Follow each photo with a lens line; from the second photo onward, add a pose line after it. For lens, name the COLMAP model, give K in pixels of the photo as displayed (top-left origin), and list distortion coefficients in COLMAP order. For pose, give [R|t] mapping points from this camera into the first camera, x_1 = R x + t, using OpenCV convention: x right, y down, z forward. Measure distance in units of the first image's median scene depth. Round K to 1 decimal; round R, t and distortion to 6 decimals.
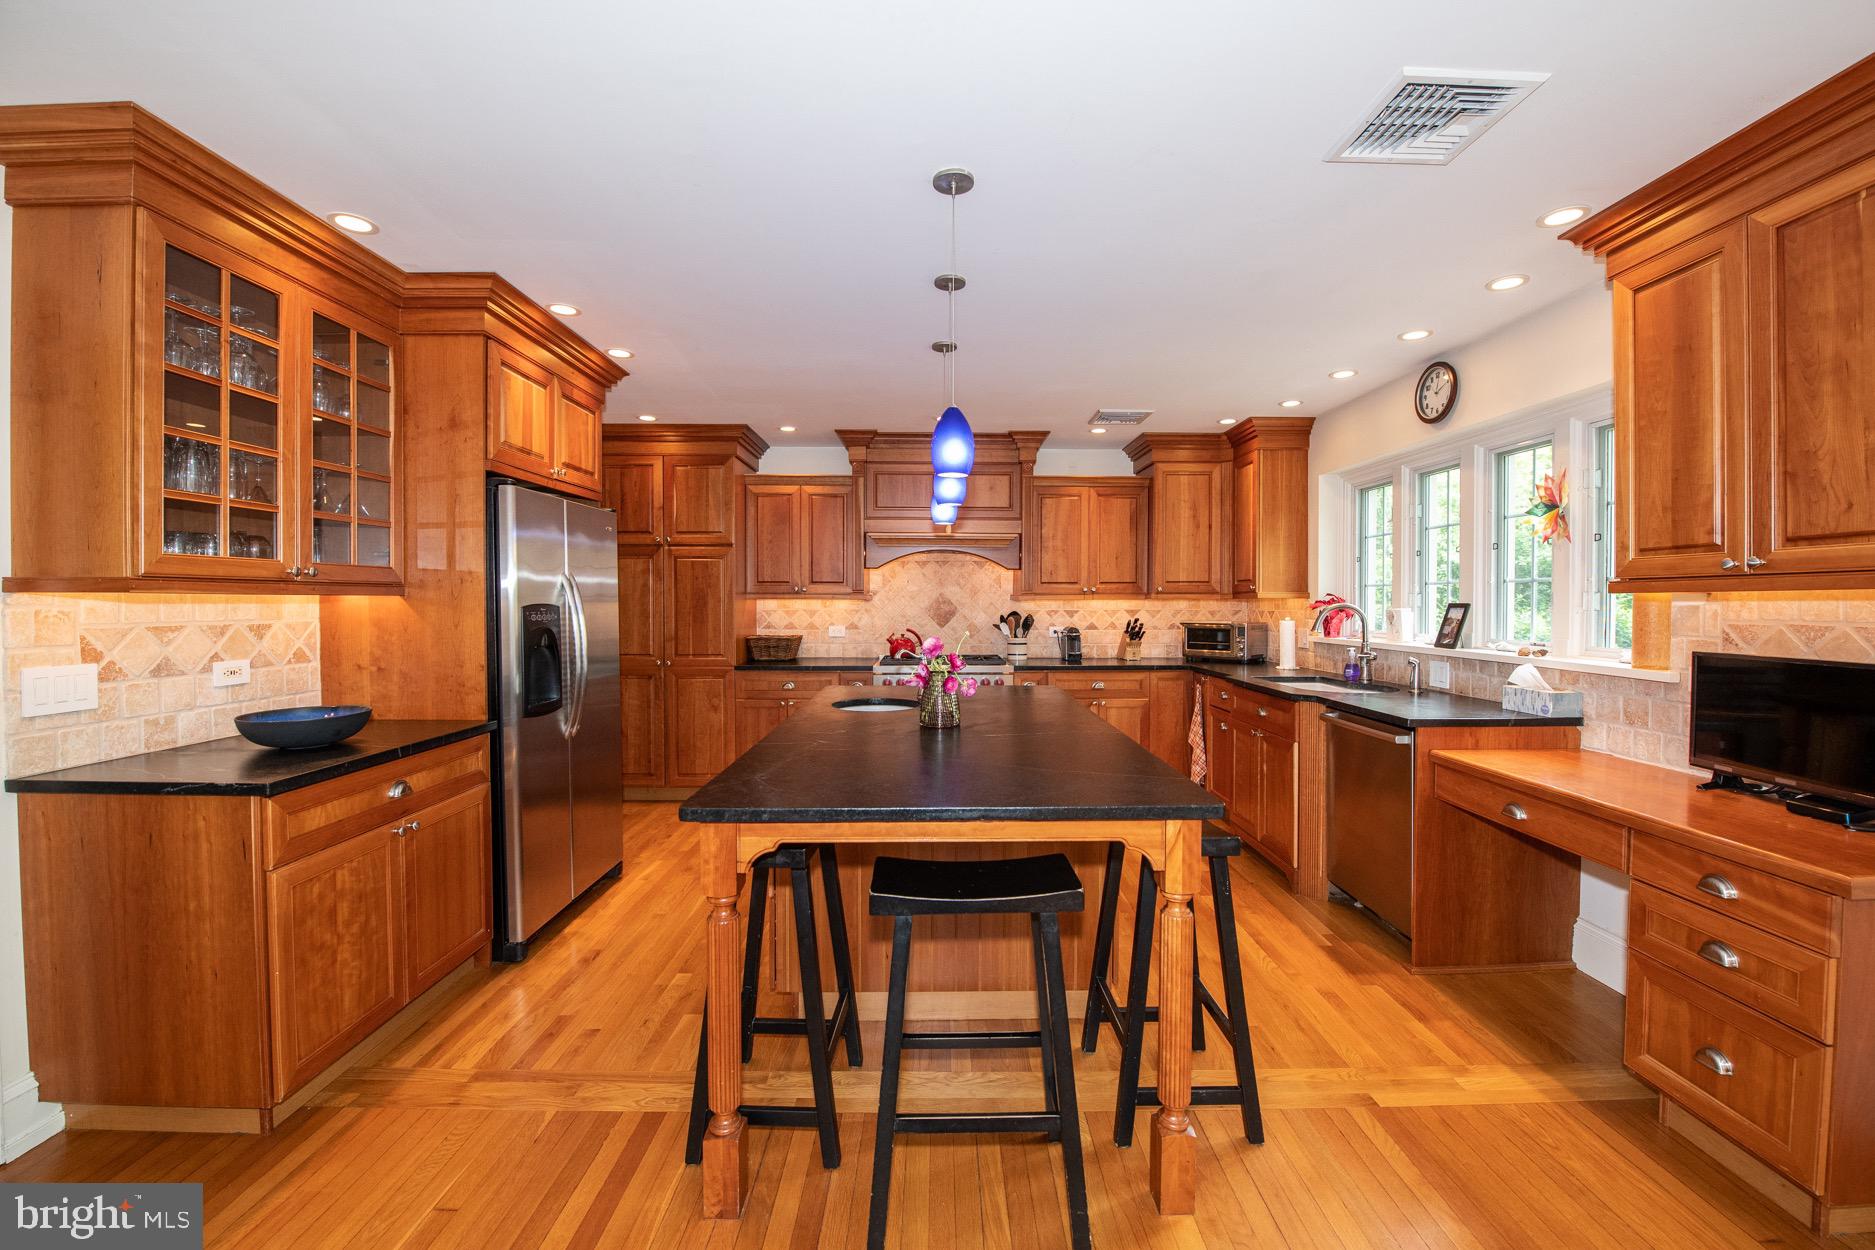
lens RADIAL K [[754.7, 0, 939.8], [0, 754.7, 612.5], [0, 0, 1]] dist [-0.011674, -0.004965]
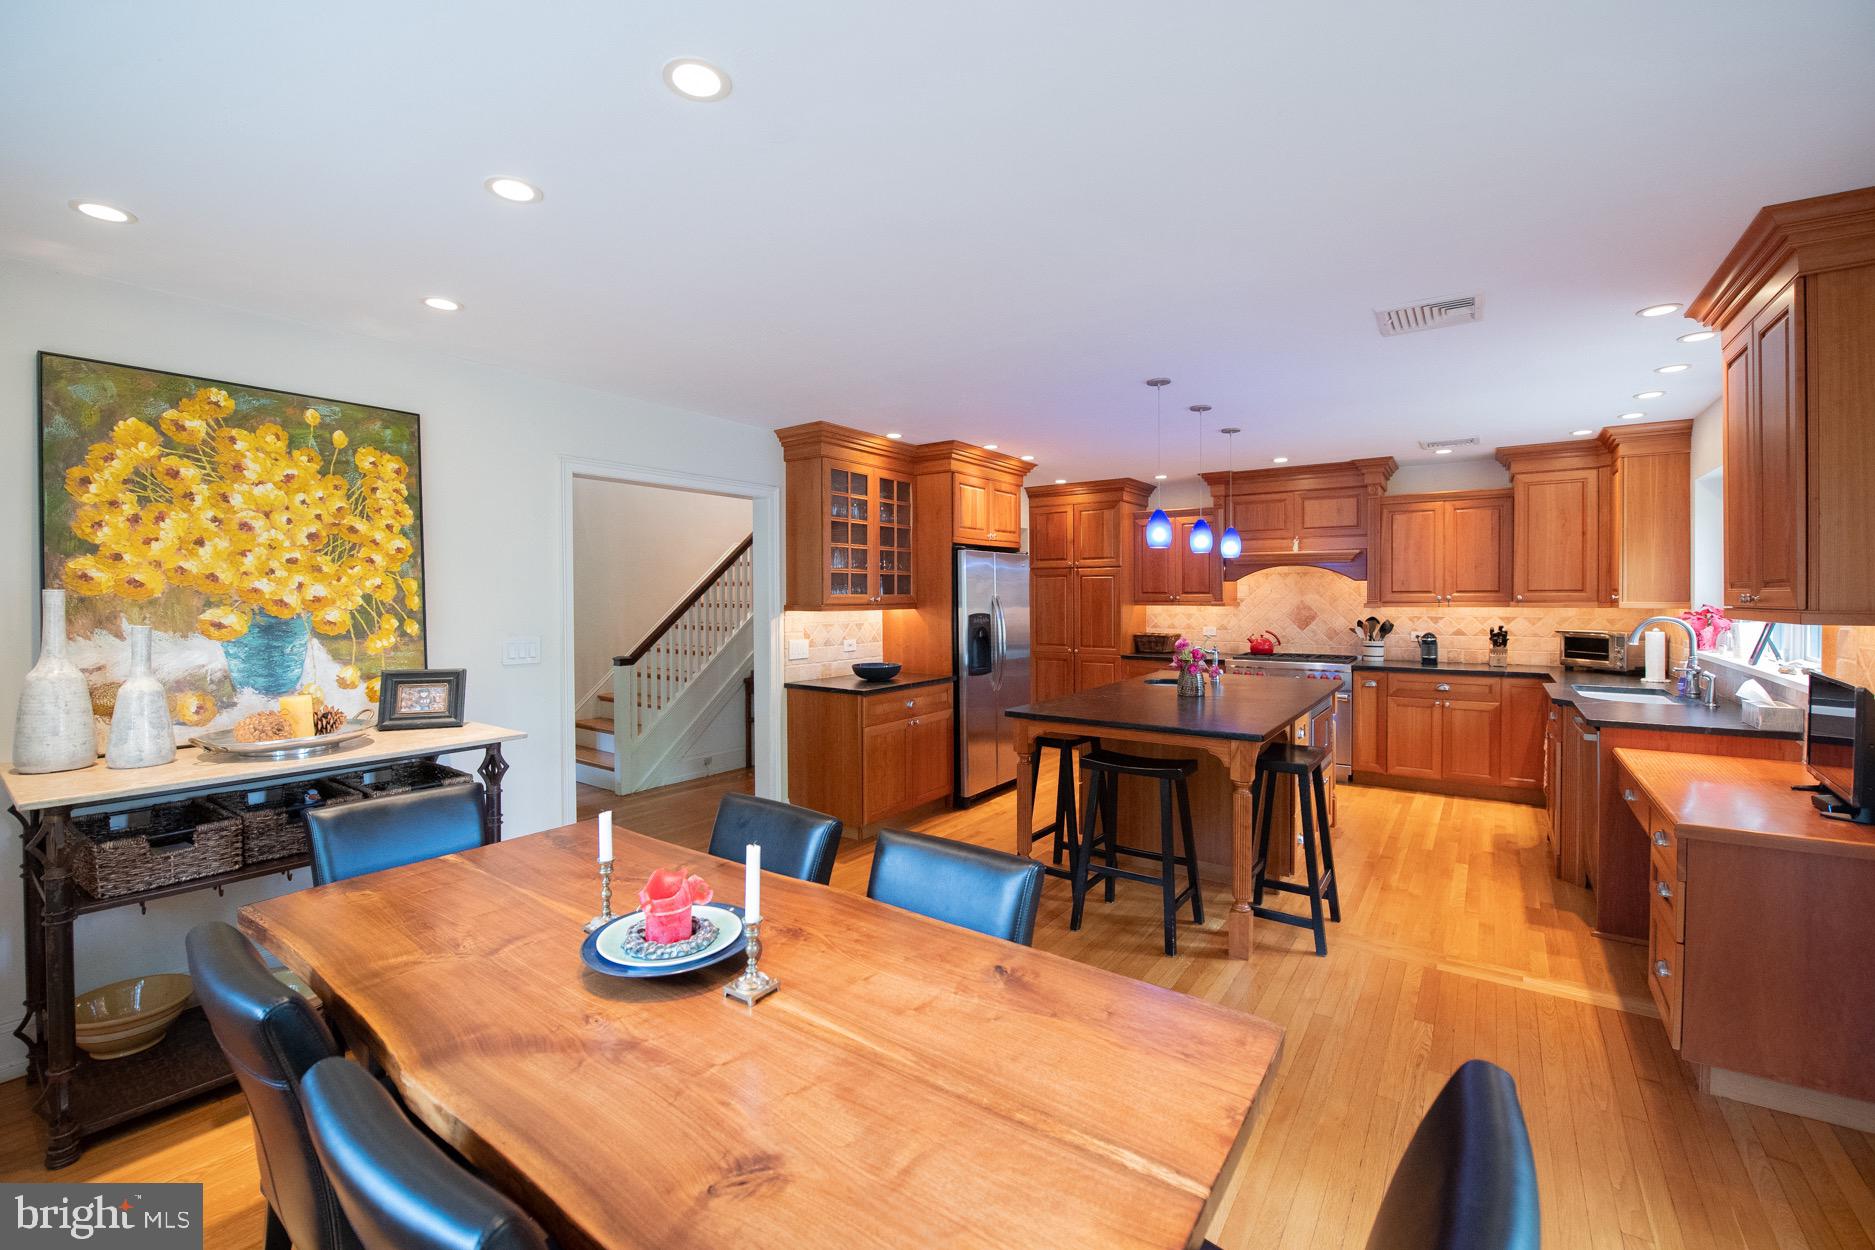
lens RADIAL K [[784.7, 0, 941.5], [0, 784.7, 598.6], [0, 0, 1]] dist [-0.014647, -0.000269]
pose [[0.810996, -0.000028, -0.585052, 0.397725], [-0.004681, 0.999968, -0.006537, -0.027882], [0.585033, 0.008040, 0.810969, -0.462948]]
